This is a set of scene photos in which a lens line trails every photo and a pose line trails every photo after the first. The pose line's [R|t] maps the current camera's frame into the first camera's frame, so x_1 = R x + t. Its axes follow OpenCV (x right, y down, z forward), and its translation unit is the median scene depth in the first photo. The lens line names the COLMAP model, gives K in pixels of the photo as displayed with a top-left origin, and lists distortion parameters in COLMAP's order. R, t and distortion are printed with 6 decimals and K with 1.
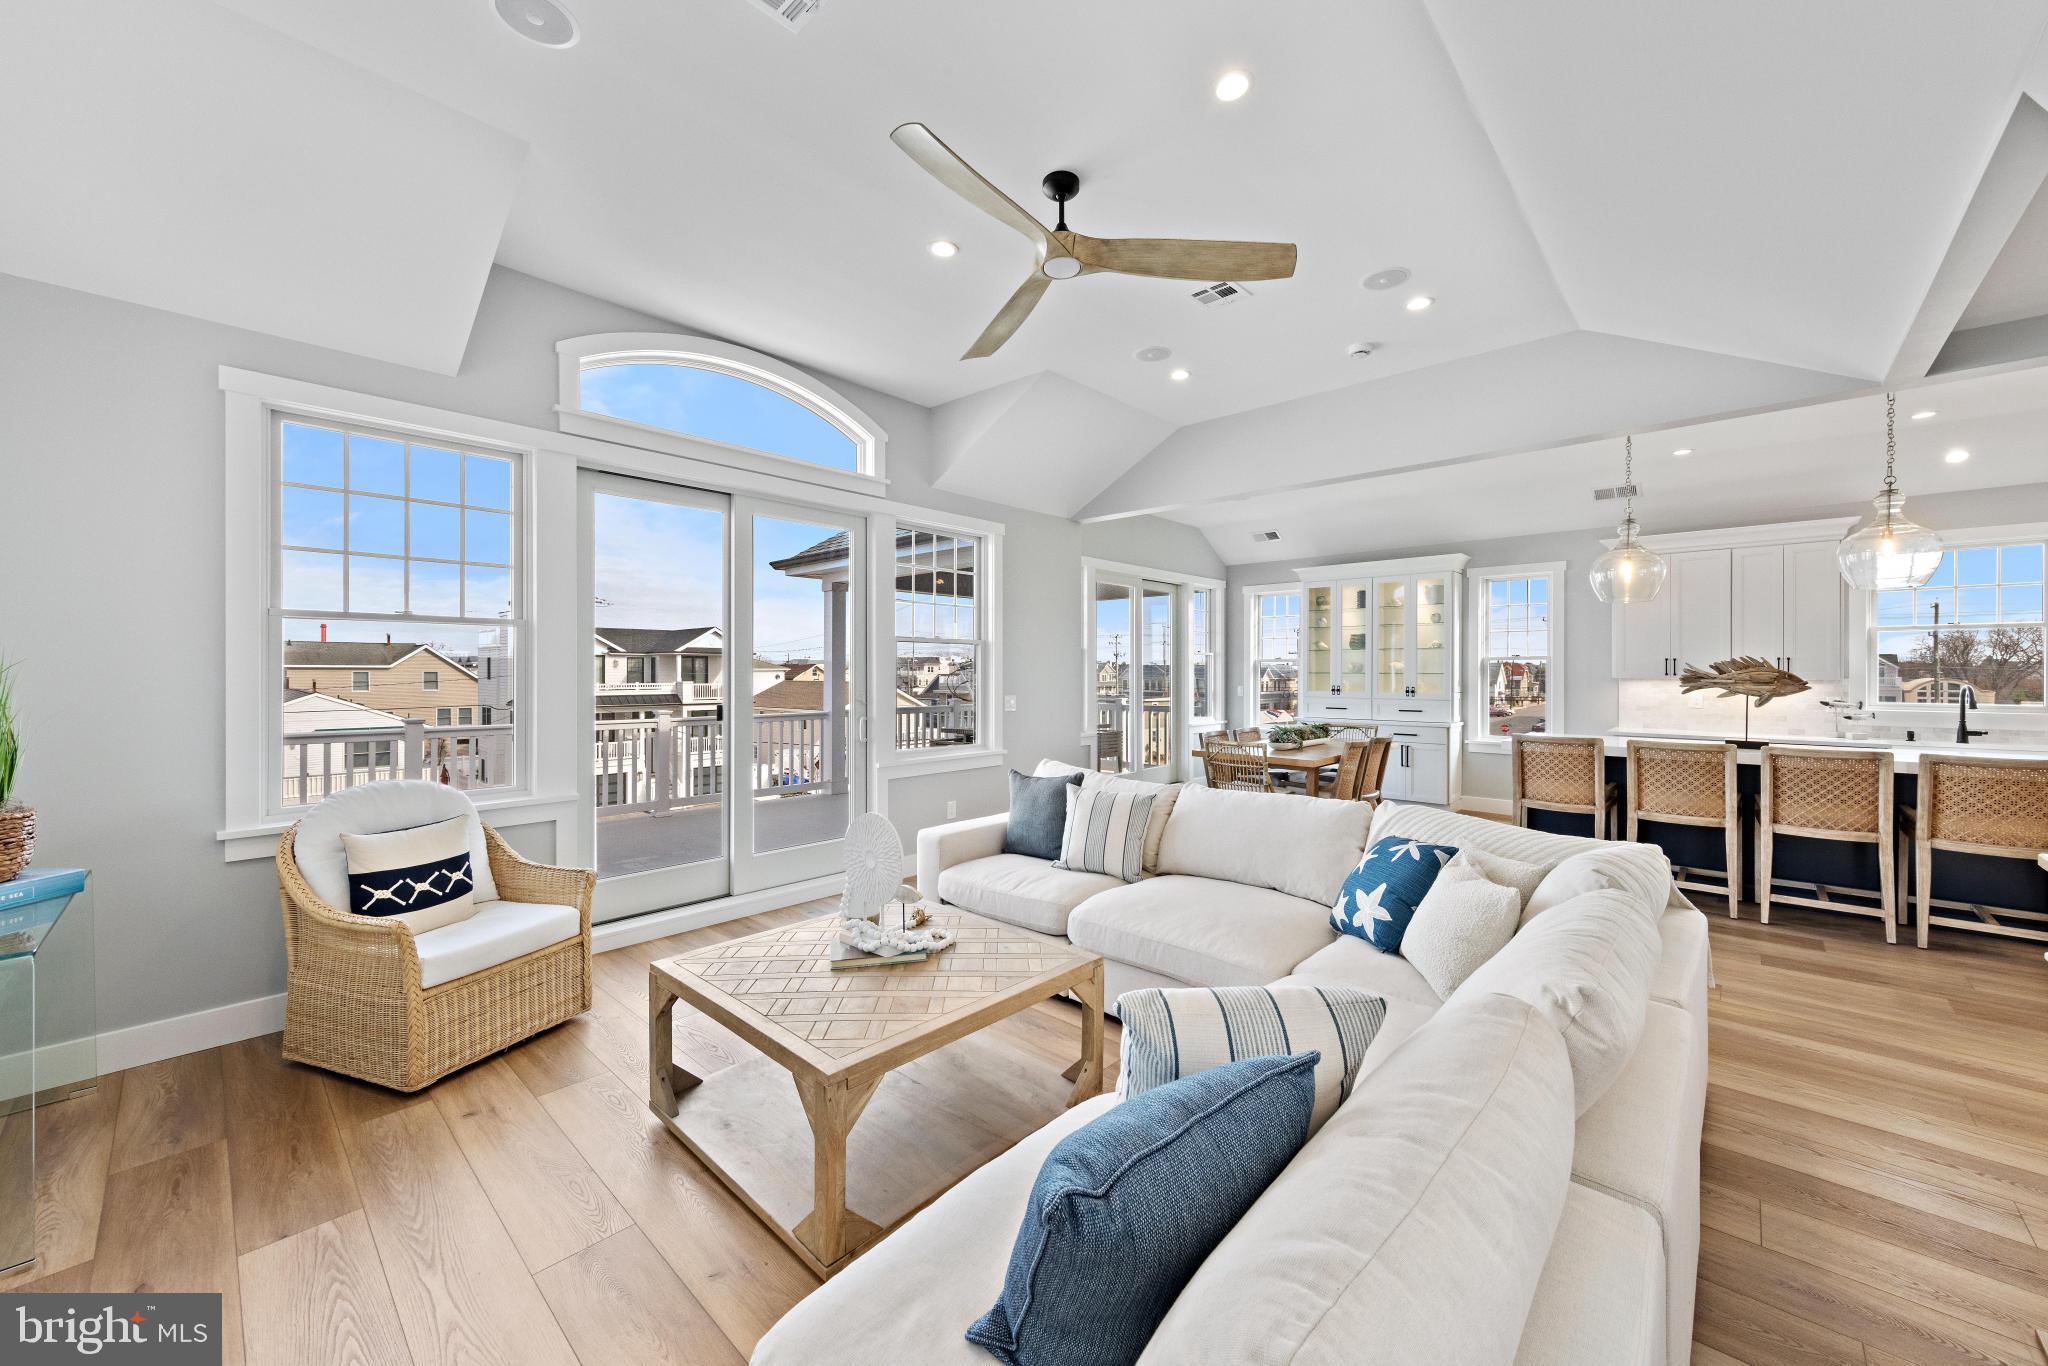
lens RADIAL K [[768.1, 0, 1036.8], [0, 768.1, 673.2], [0, 0, 1]] dist [0.005189, -0.000141]
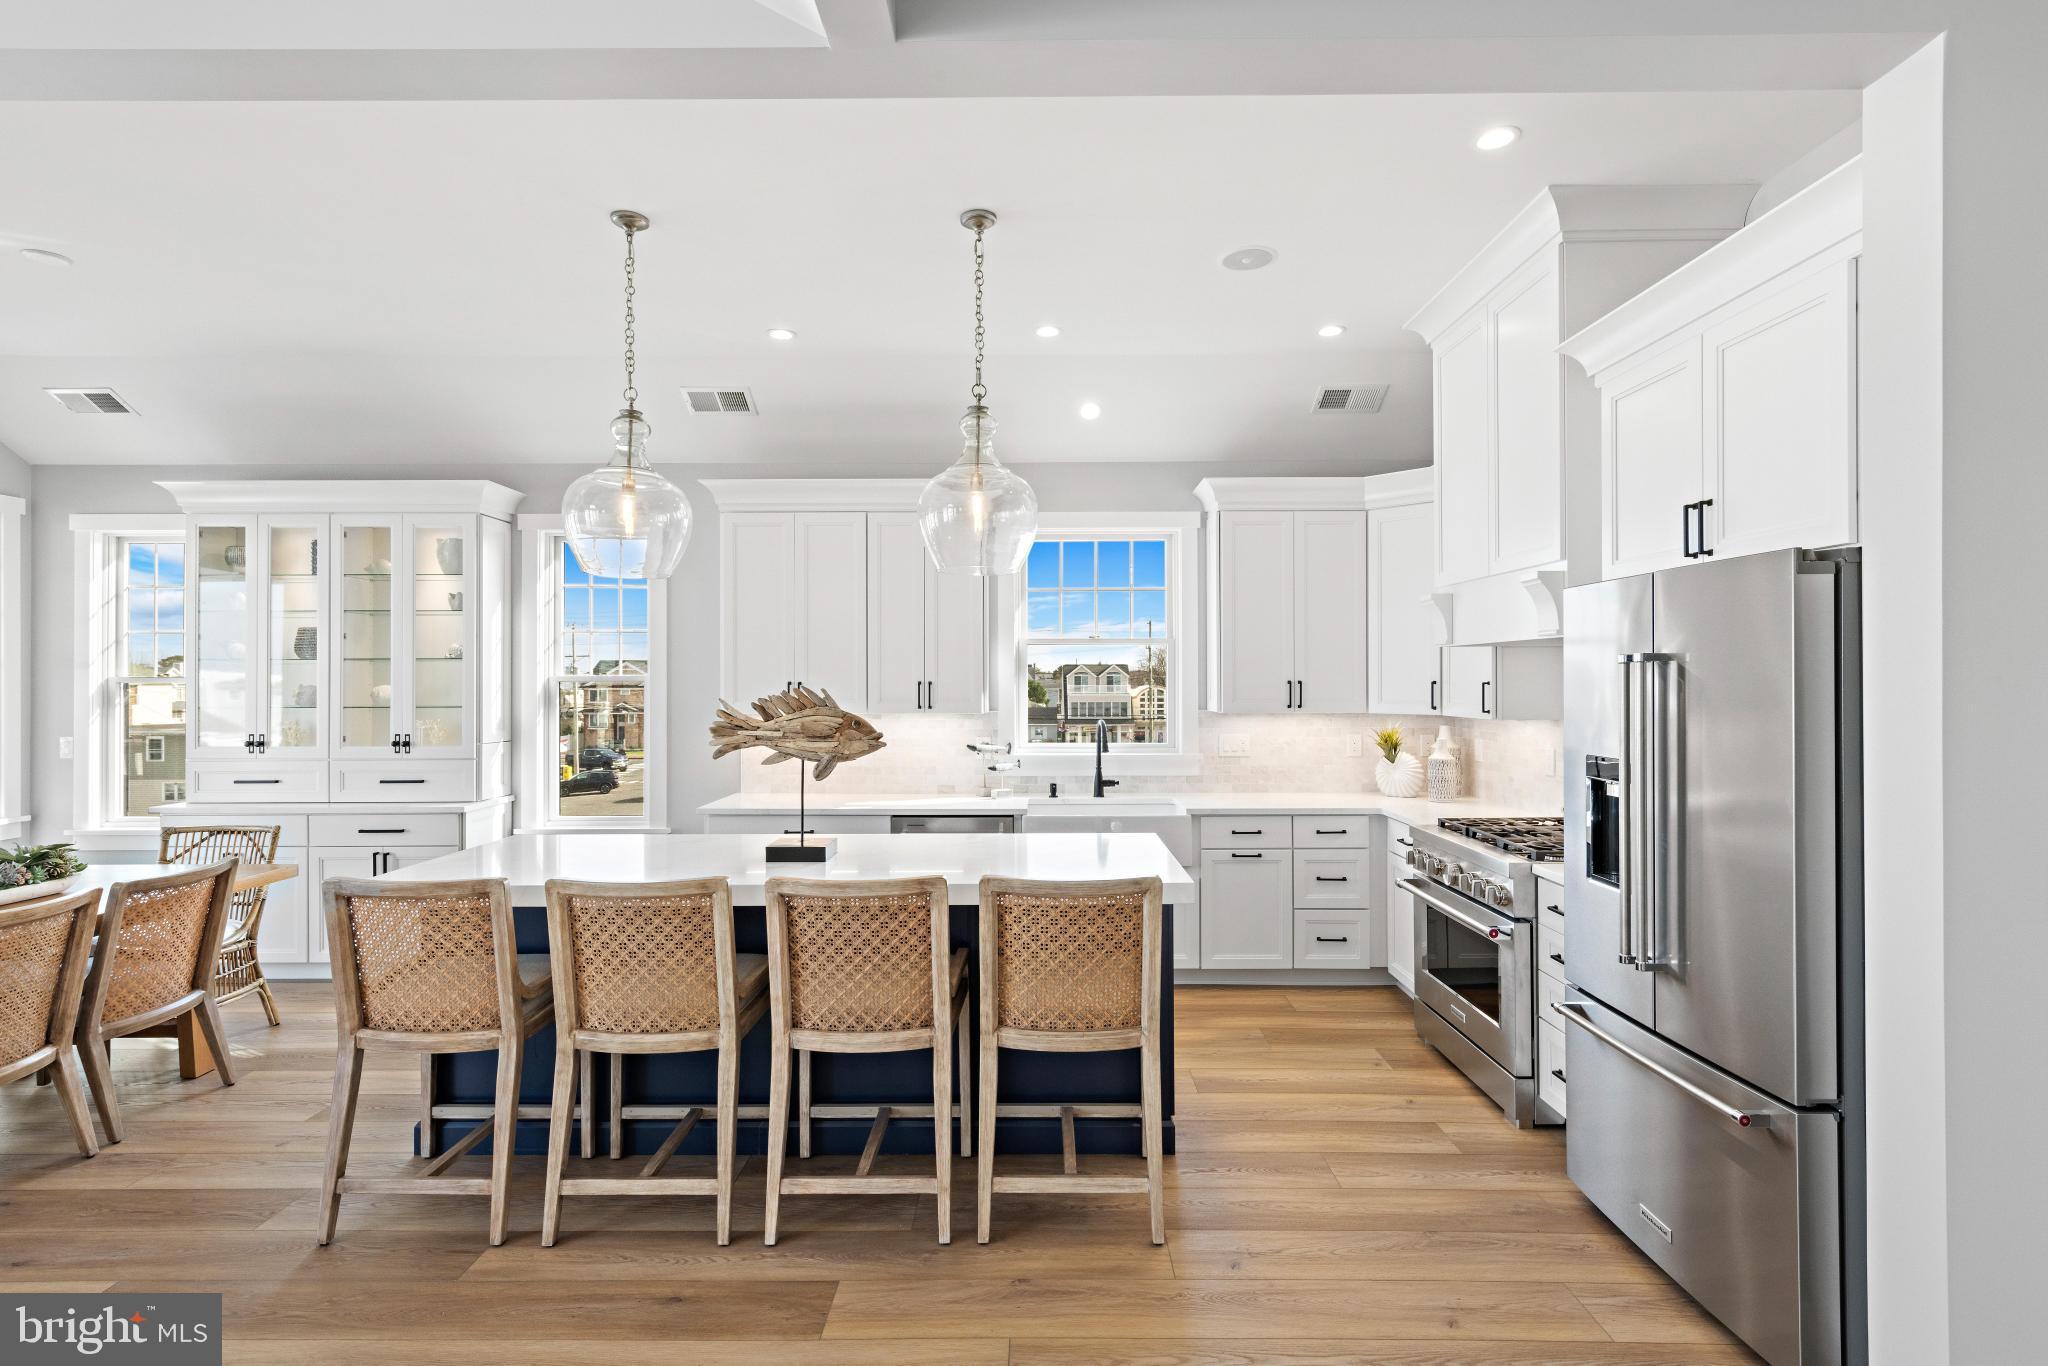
lens RADIAL K [[995.8, 0, 1024.0], [0, 995.8, 683.0], [0, 0, 1]] dist [0.005045, 0.000668]
pose [[0.744075, -0.004605, 0.668081, 0.496378], [0.004453, 0.999988, 0.001933, -0.022129], [-0.668082, 0.001536, 0.744086, 0.328609]]
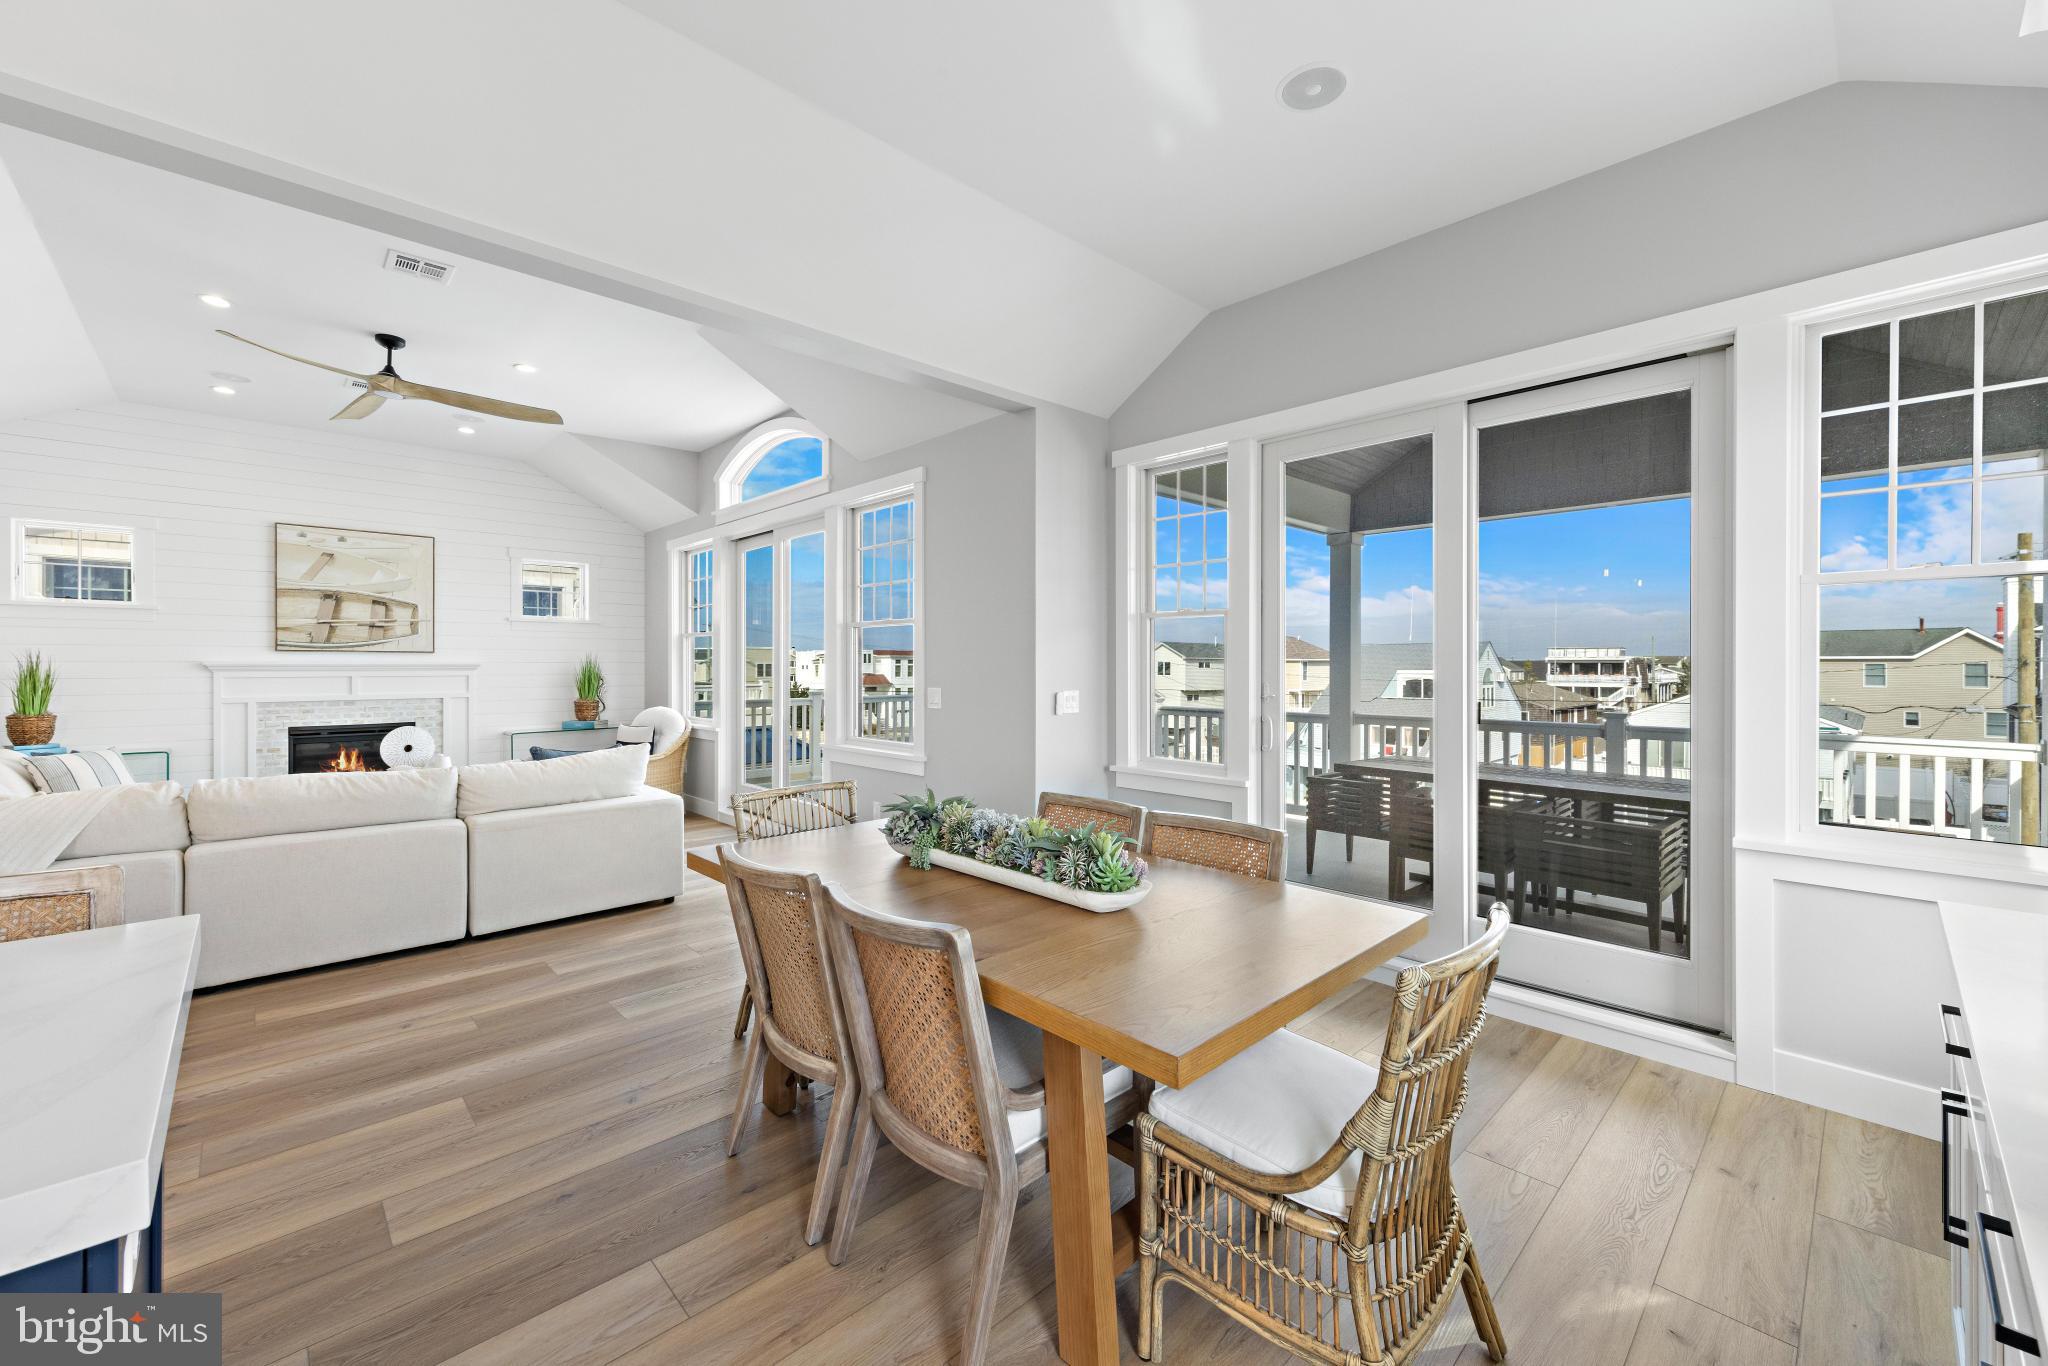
lens RADIAL K [[810.8, 0, 1037.2], [0, 810.8, 666.8], [0, 0, 1]] dist [0.002158, 0.000639]
pose [[-0.057359, 0.002572, -0.998350, 0.819680], [-0.001999, 0.999994, 0.002691, 0.006357], [0.998352, 0.002150, -0.057353, 1.236281]]
